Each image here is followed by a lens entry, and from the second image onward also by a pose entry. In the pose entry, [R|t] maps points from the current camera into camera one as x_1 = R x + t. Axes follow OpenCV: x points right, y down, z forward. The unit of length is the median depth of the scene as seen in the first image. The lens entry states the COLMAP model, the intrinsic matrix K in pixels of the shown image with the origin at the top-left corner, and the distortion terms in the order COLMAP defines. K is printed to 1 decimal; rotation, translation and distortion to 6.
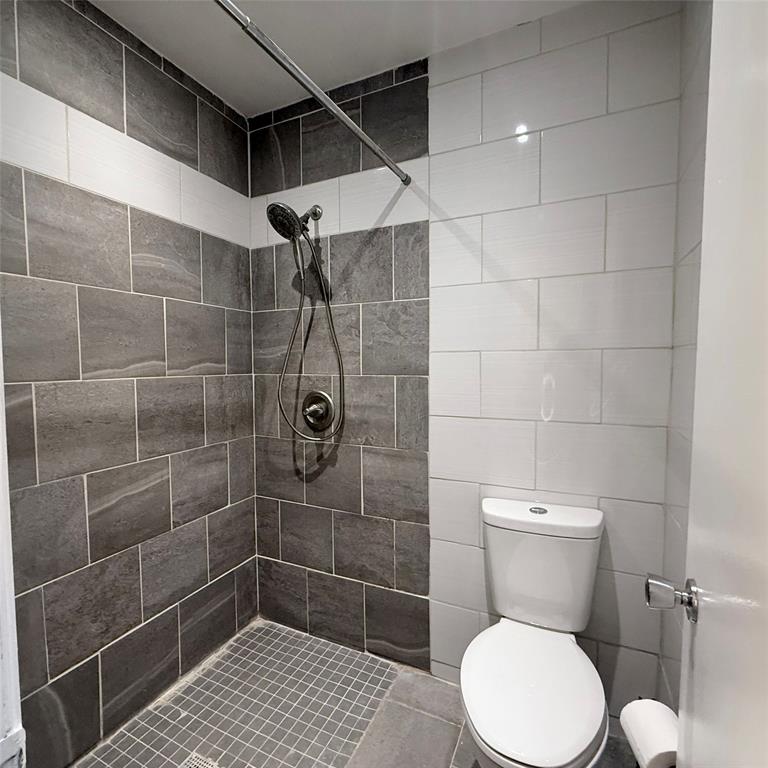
lens RADIAL K [[407.5, 0, 381.6], [0, 407.5, 383.9], [0, 0, 1]] dist [0.000138, -0.000536]
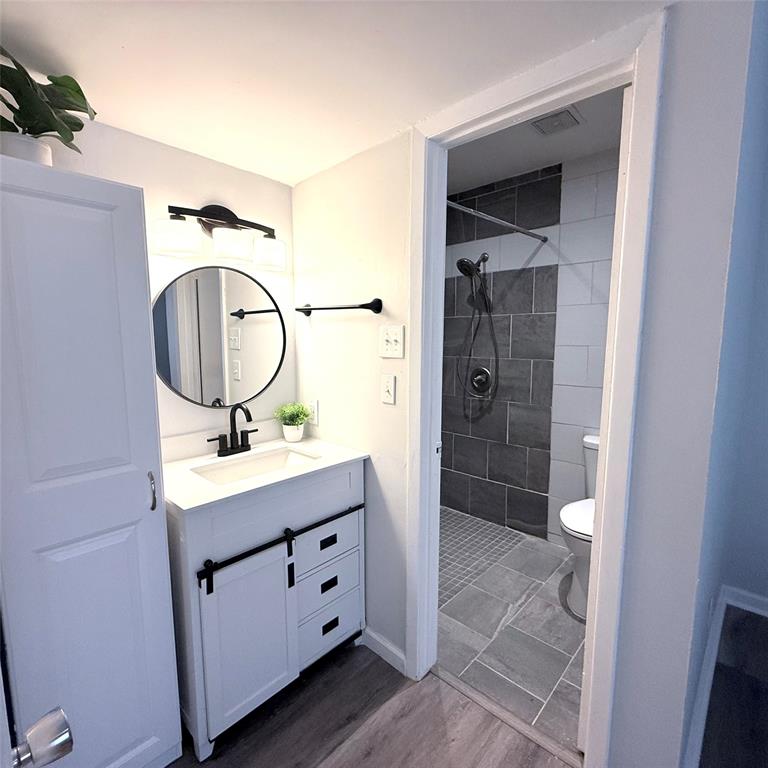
lens RADIAL K [[407.5, 0, 381.1], [0, 407.5, 382.4], [0, 0, 1]] dist [0.000138, -0.000536]
pose [[0.948815, 0.037816, -0.313561, -0.023599], [-0.019511, 0.997928, 0.061314, -0.015961], [0.315229, -0.052058, 0.947587, -0.696831]]
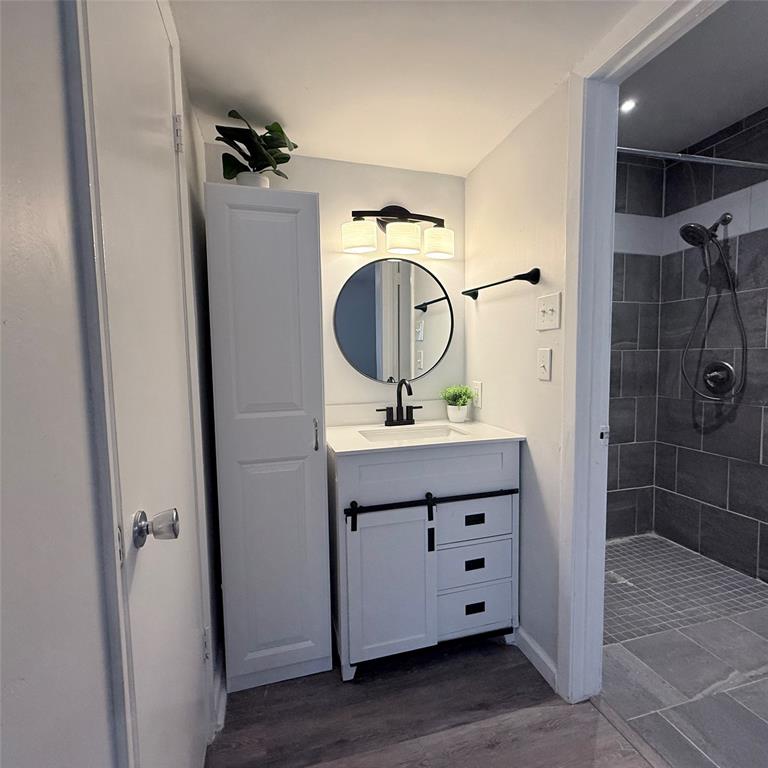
lens RADIAL K [[407.5, 0, 381.3], [0, 407.5, 382.5], [0, 0, 1]] dist [0.000138, -0.000536]
pose [[0.650180, 0.044917, -0.758451, 0.124842], [-0.030045, 0.998990, 0.033406, 0.073546], [0.759186, 0.001068, 0.650873, -0.628566]]
